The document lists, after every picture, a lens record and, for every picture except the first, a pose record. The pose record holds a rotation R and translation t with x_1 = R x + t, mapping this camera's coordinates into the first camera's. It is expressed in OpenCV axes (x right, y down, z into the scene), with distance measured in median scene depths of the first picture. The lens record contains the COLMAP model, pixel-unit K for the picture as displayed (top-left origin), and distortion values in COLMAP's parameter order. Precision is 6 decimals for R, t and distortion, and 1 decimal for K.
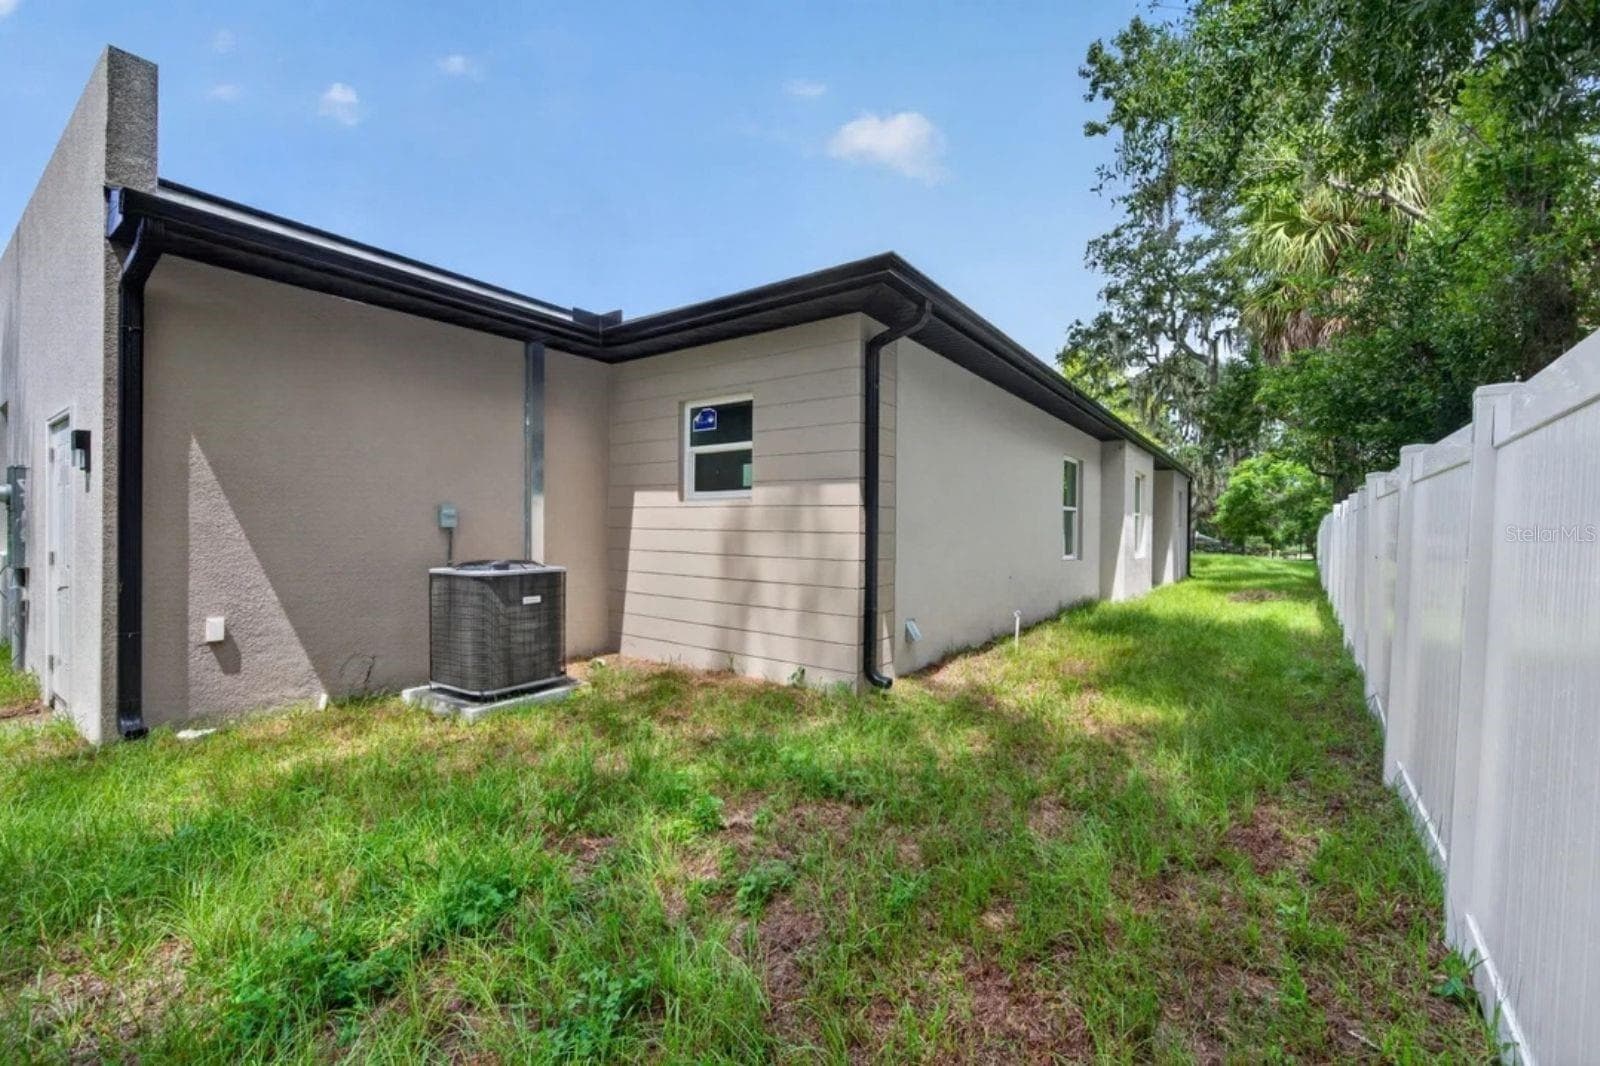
lens RADIAL K [[650.5, 0, 794.0], [0, 650.5, 531.2], [0, 0, 1]] dist [-0.001306, -0.000568]
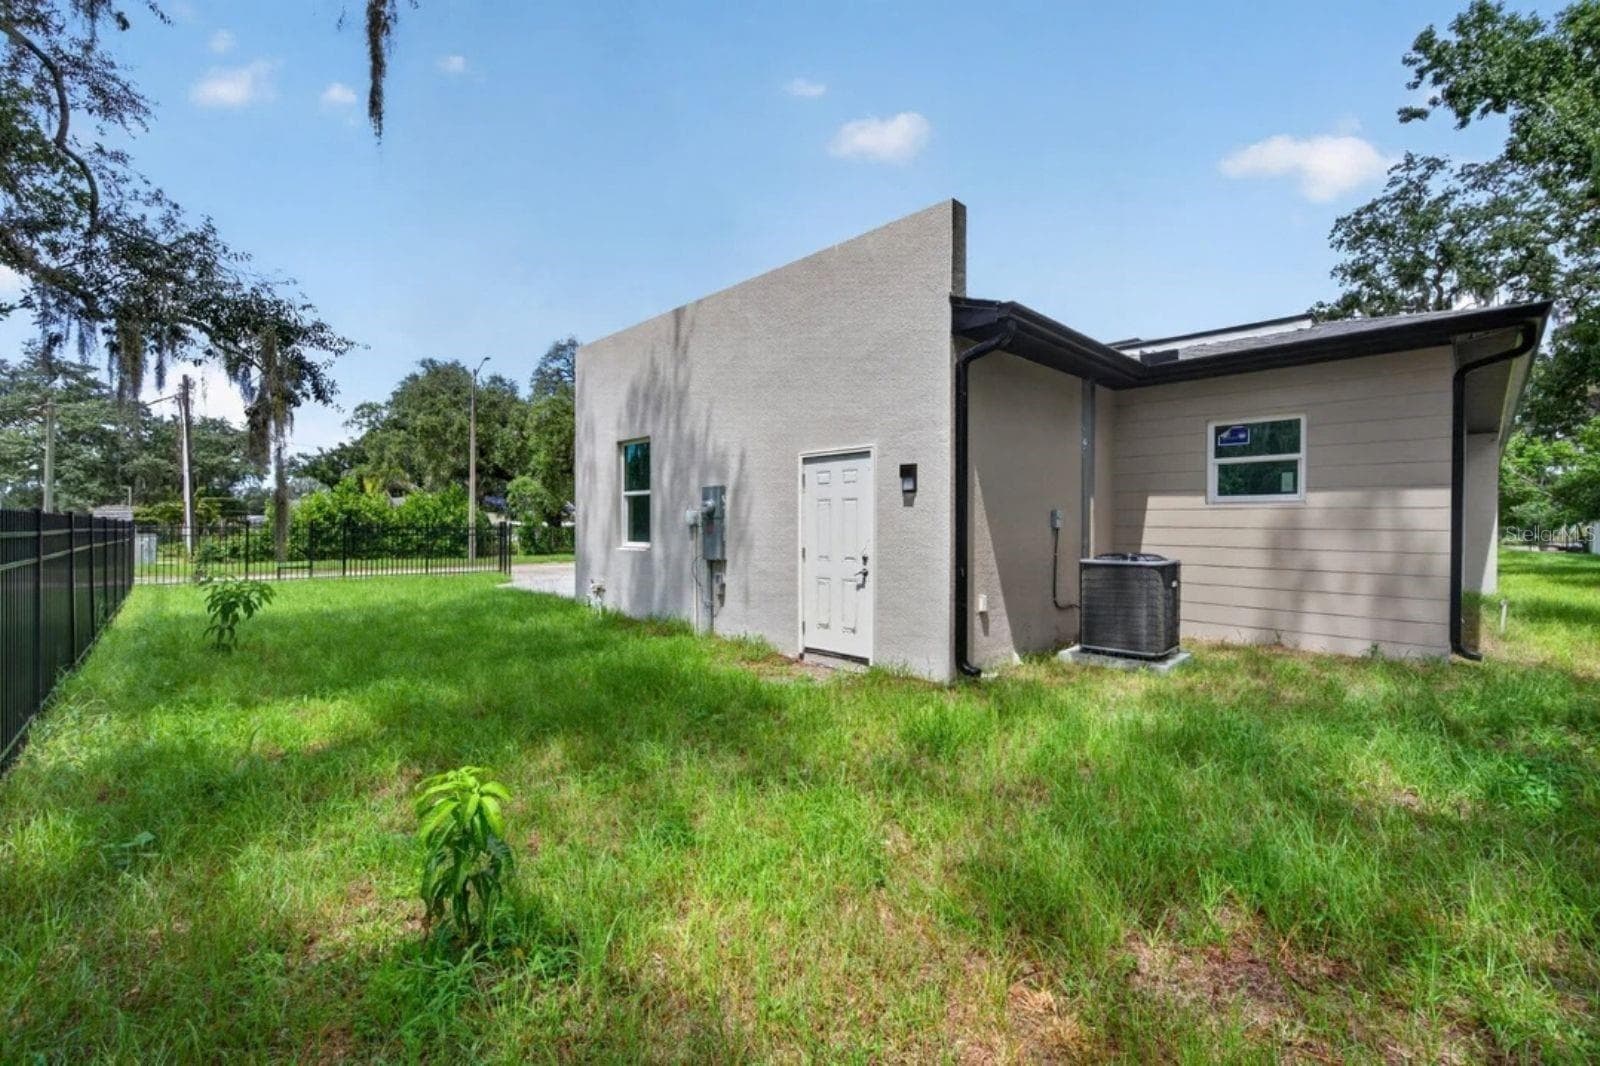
lens RADIAL K [[650.5, 0, 794.0], [0, 650.5, 531.2], [0, 0, 1]] dist [-0.001306, -0.000568]
pose [[0.986275, -0.006282, -0.164993, -0.744431], [0.007887, 0.999928, 0.009079, -0.013514], [0.164924, -0.010256, 0.986253, -0.315197]]
